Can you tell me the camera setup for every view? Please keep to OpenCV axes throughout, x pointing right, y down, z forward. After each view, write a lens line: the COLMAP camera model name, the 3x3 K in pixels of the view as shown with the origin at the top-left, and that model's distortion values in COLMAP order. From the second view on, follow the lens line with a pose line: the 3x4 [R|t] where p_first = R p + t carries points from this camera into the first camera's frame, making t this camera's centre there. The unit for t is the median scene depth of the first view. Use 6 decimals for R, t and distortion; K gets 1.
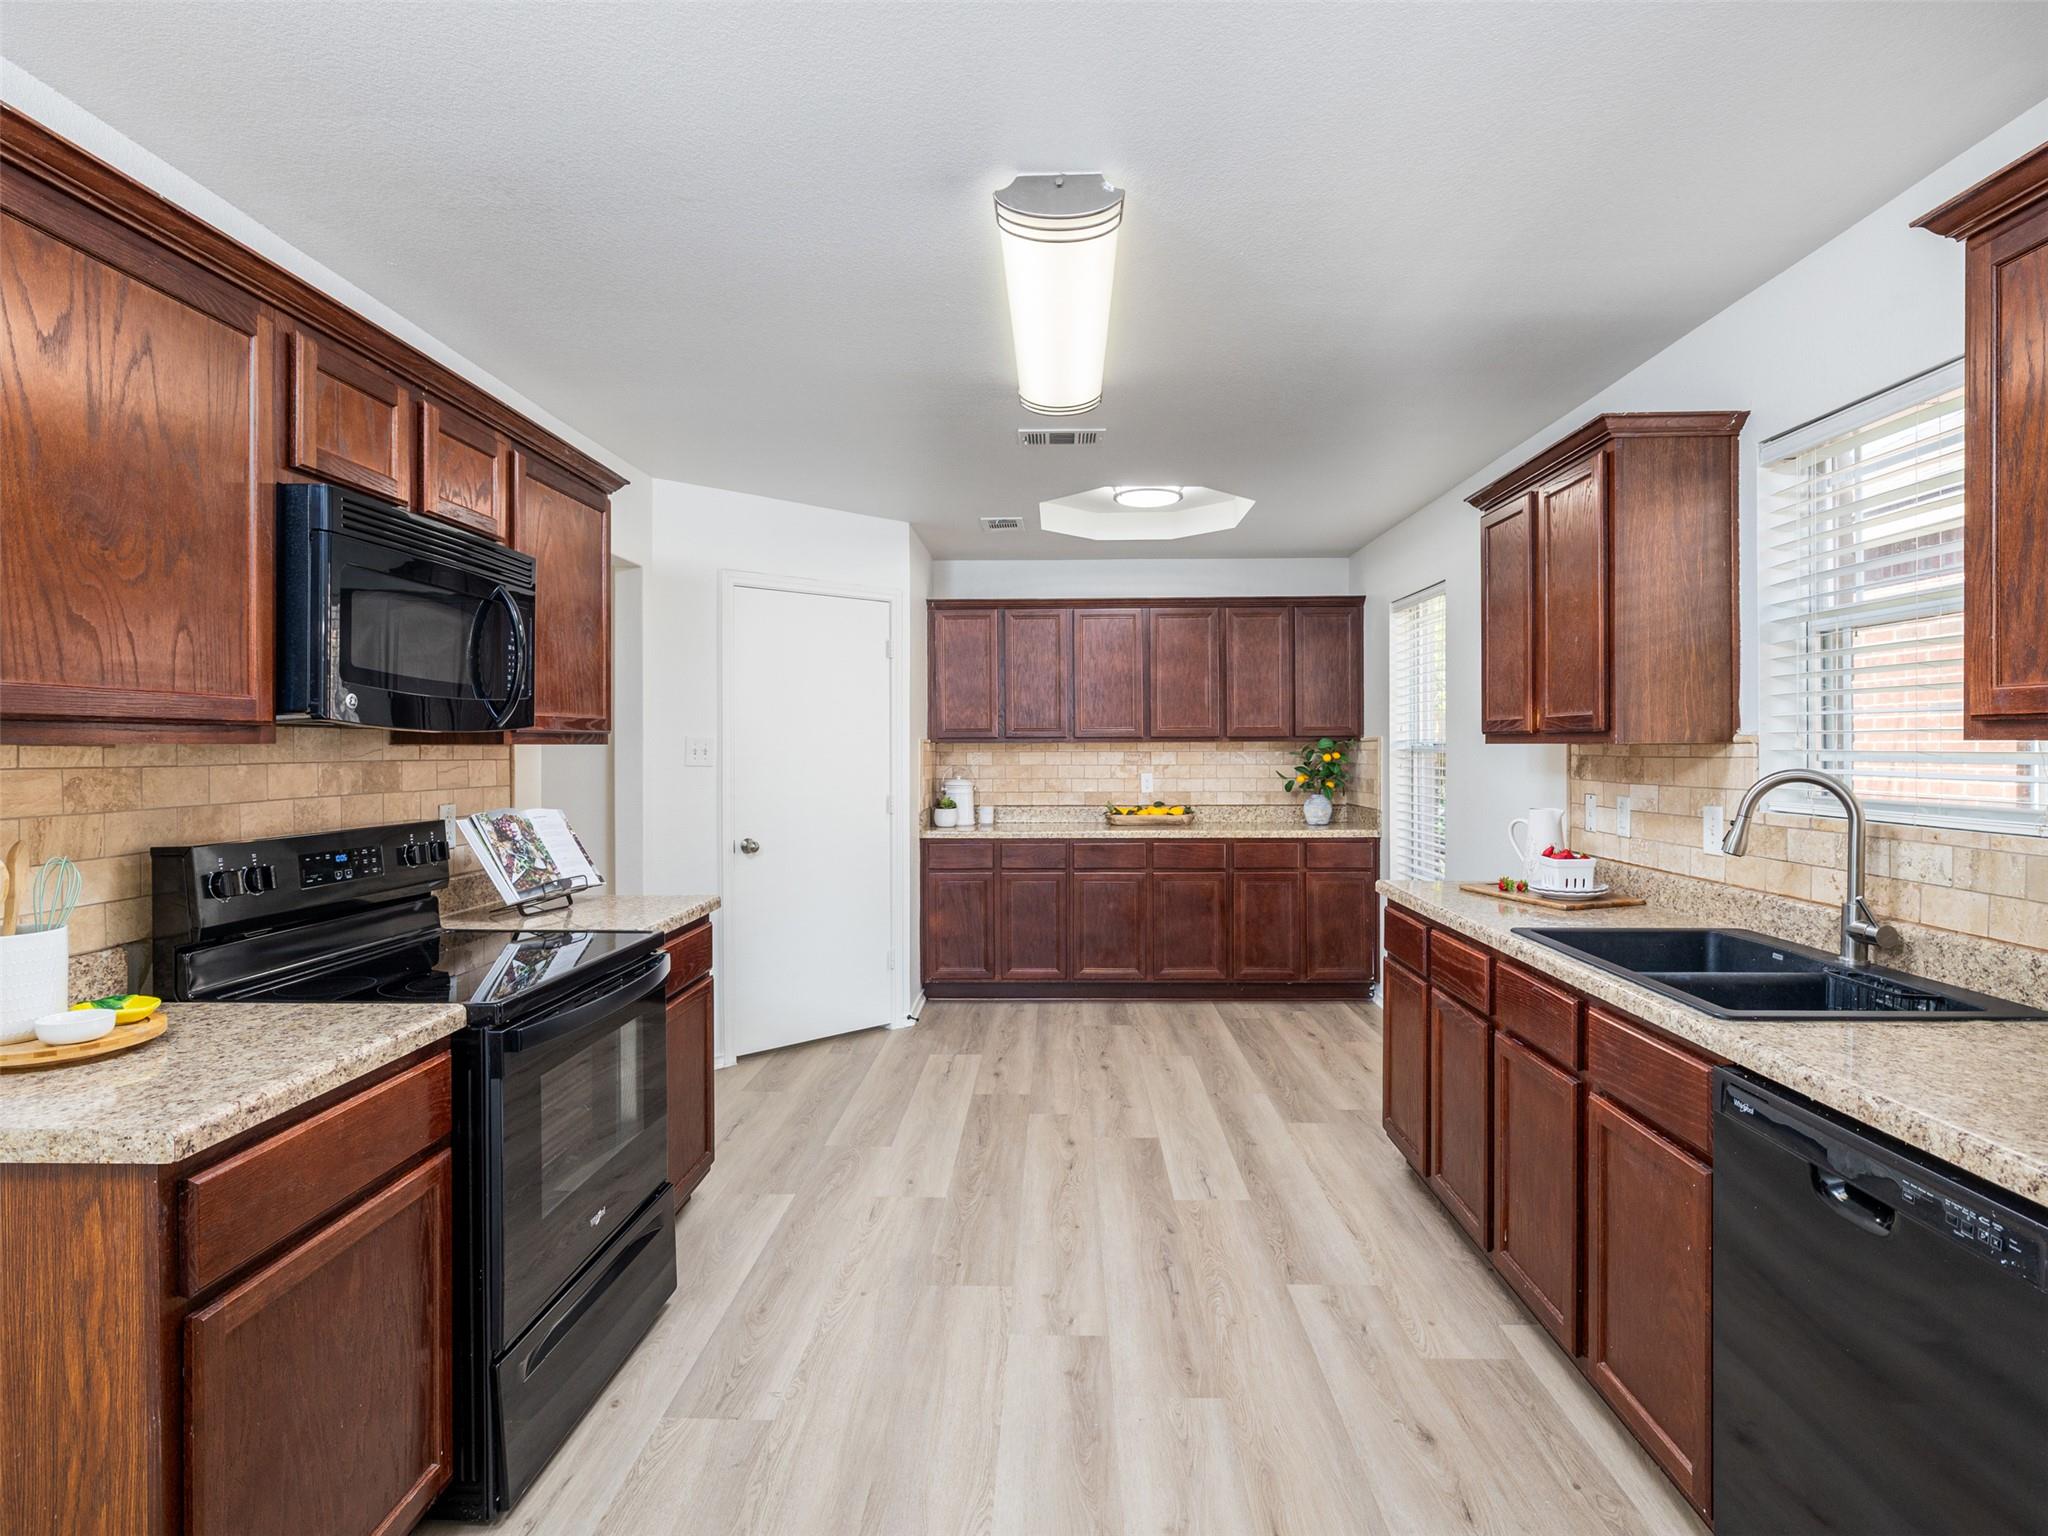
lens RADIAL K [[1079.2, 0, 1030.2], [0, 1079.2, 746.8], [0, 0, 1]] dist [-0.006990, -0.001292]
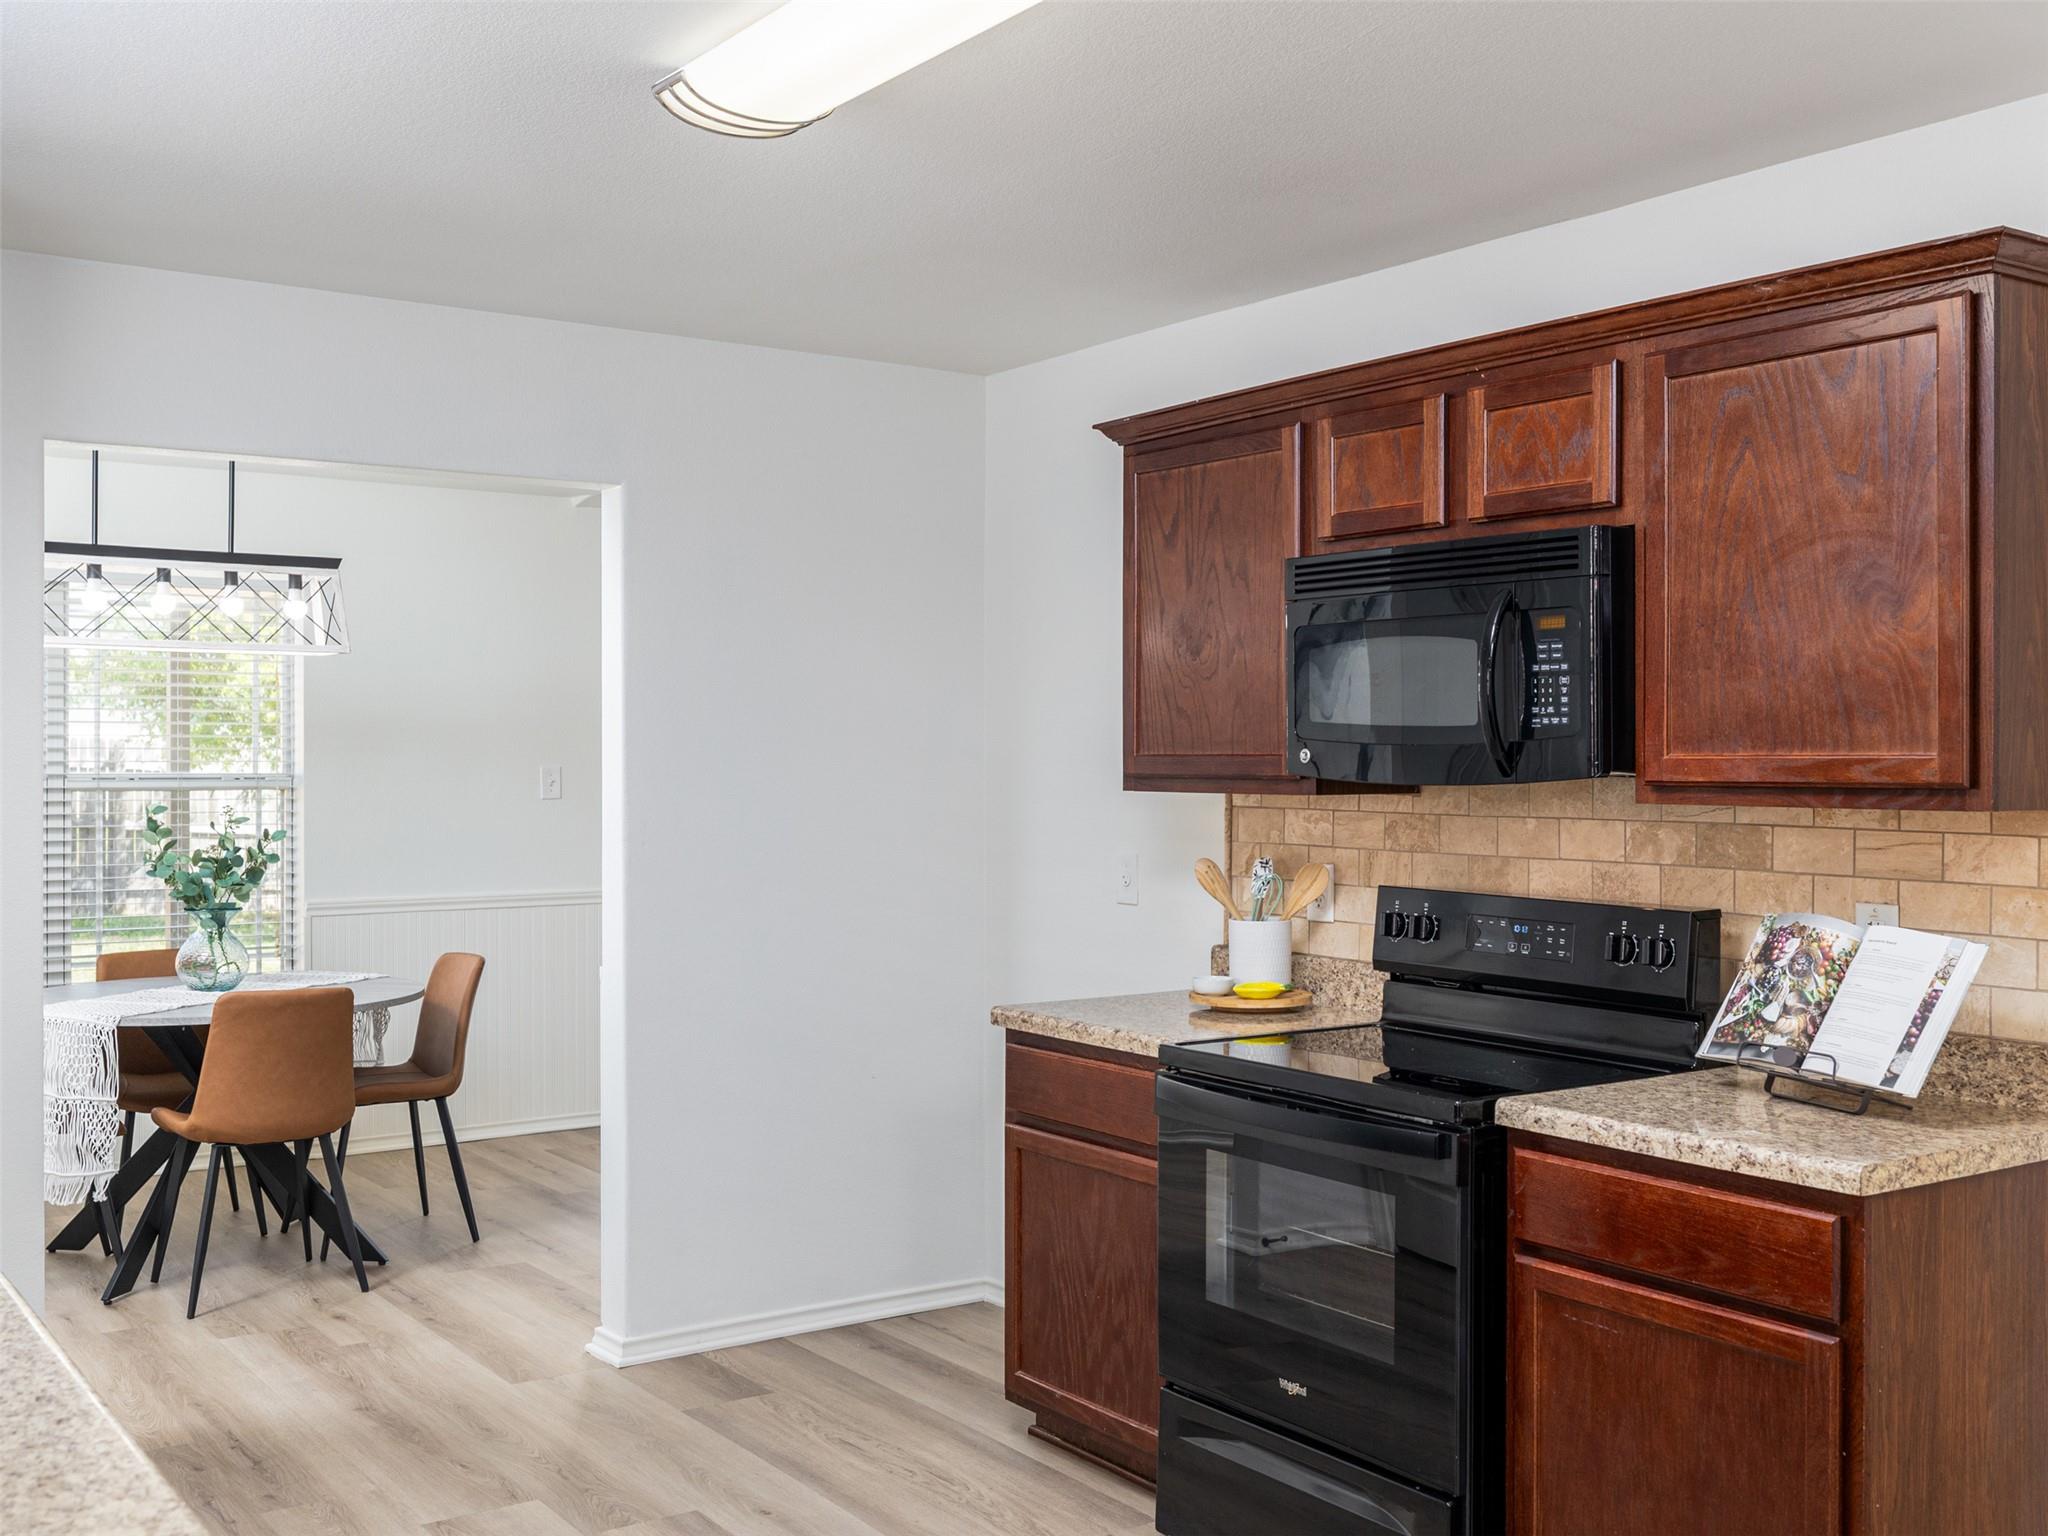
lens RADIAL K [[2044.1, 0, 1024.0], [0, 2044.1, 768.0], [0, 0, 1]] dist [0.001141, -0.002831]
pose [[-0.800479, 0.005012, -0.599340, 0.498132], [-0.000212, 0.999963, 0.008646, -0.030421], [0.599360, 0.007048, -0.800448, 1.545069]]
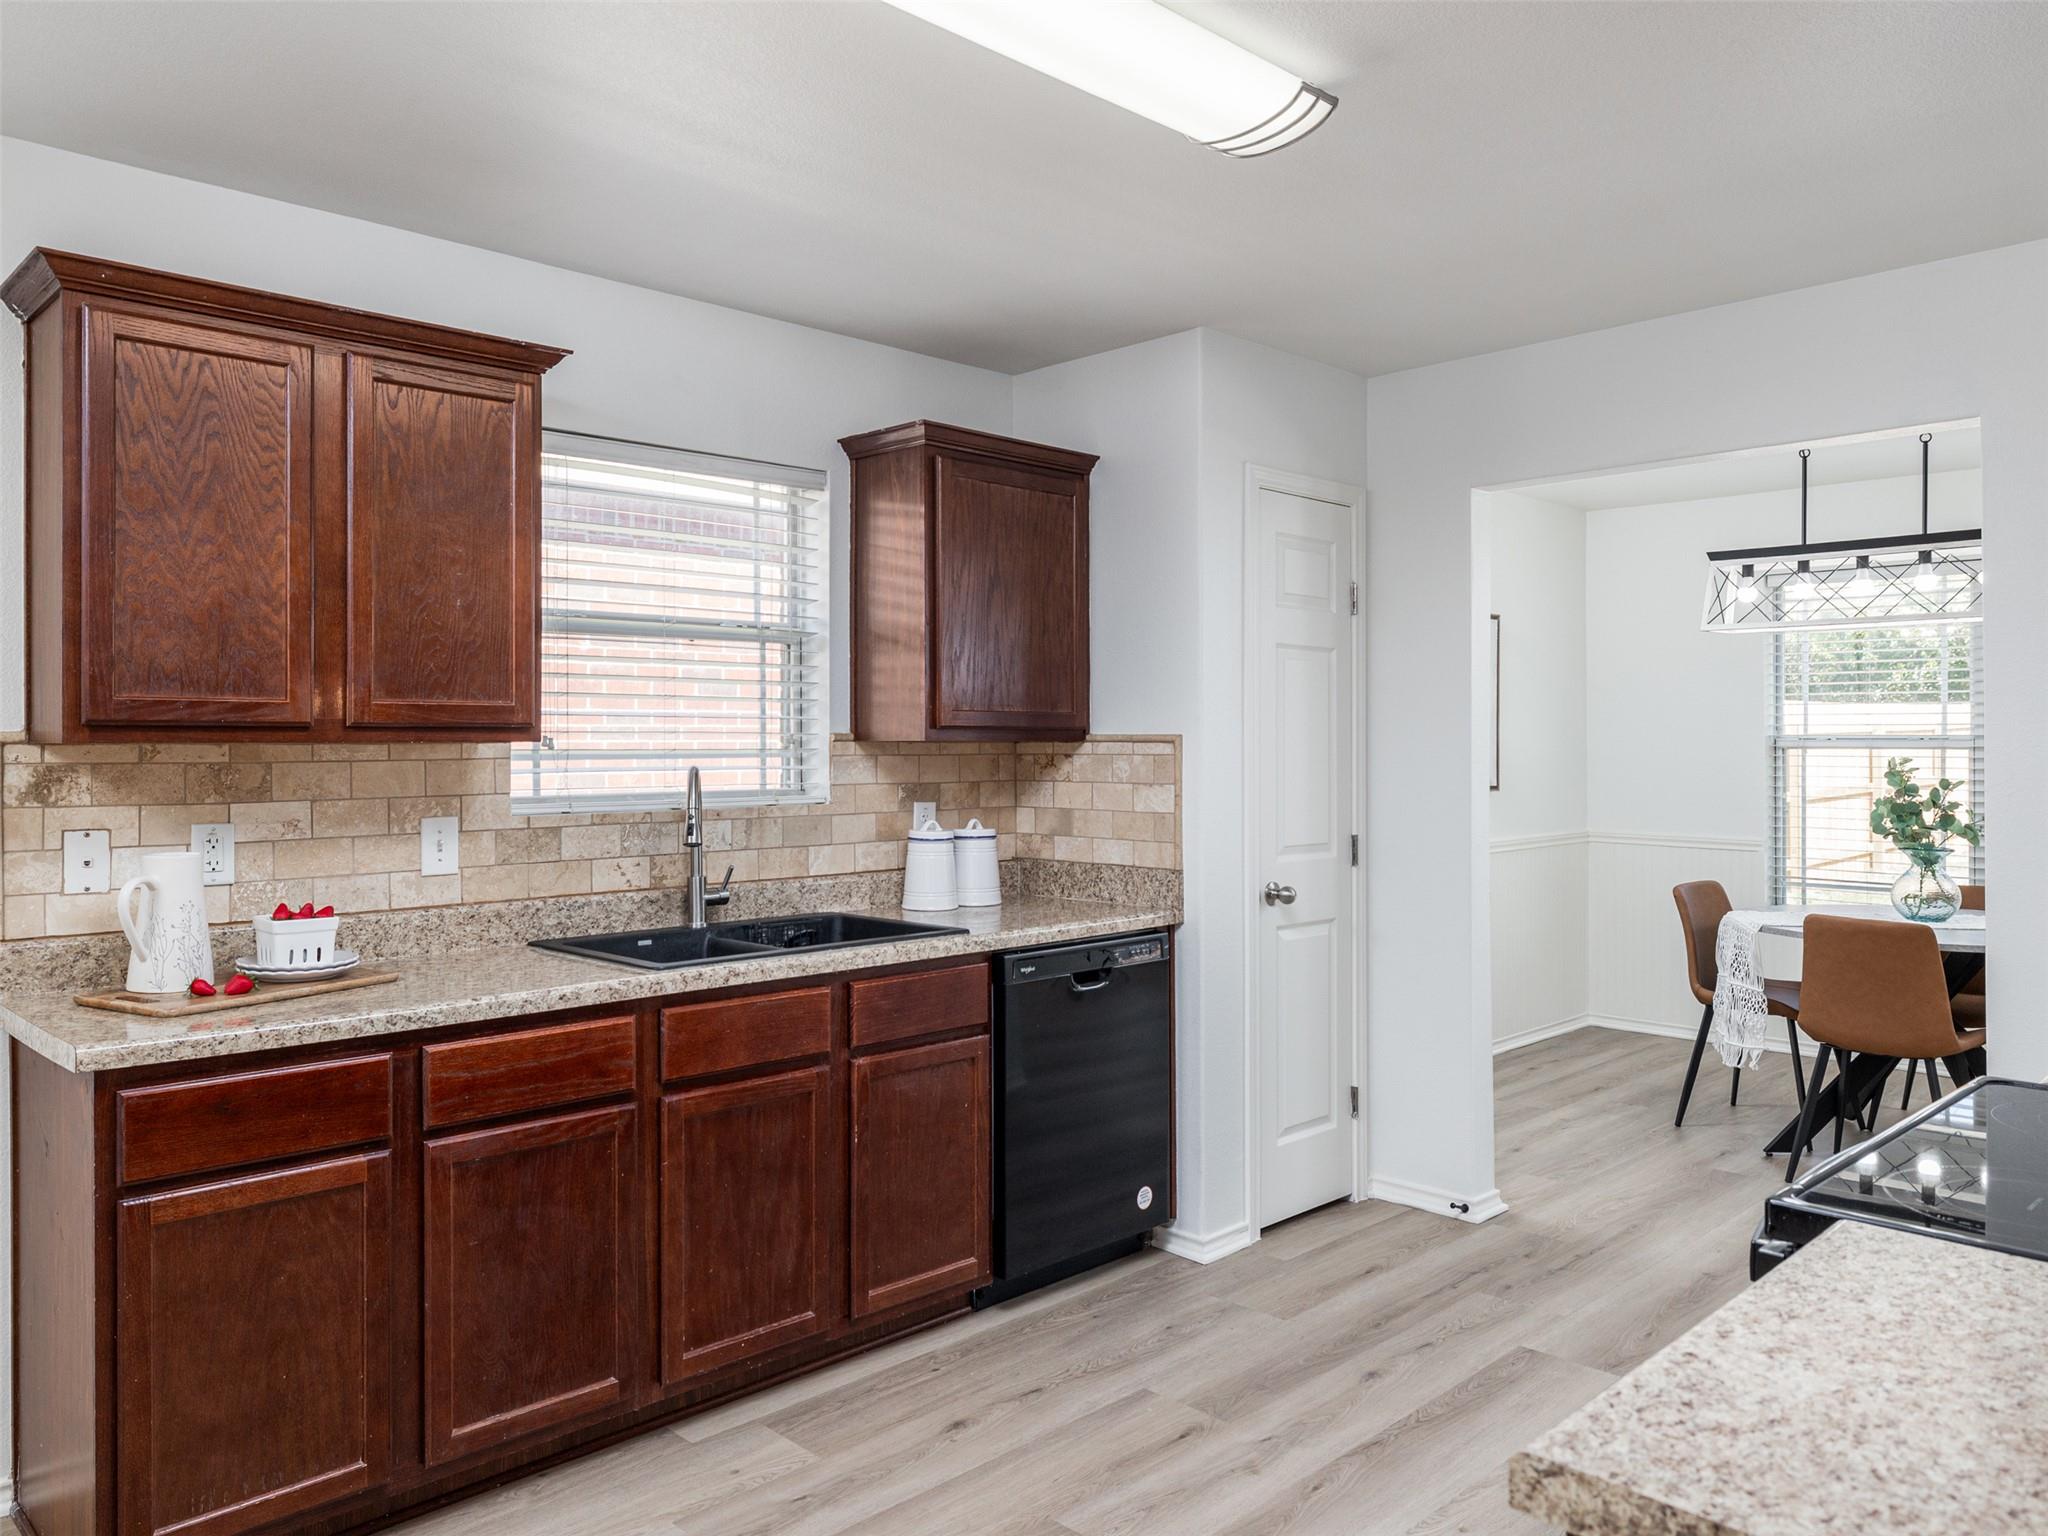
lens RADIAL K [[1472.5, 0, 1021.0], [0, 1472.5, 742.1], [0, 0, 1]] dist [-0.003157, -0.001009]
pose [[-0.721019, 0.006175, 0.692887, -0.442450], [0.006729, 0.999976, -0.001909, 0.001198], [-0.692882, 0.003286, -0.721043, 1.354617]]
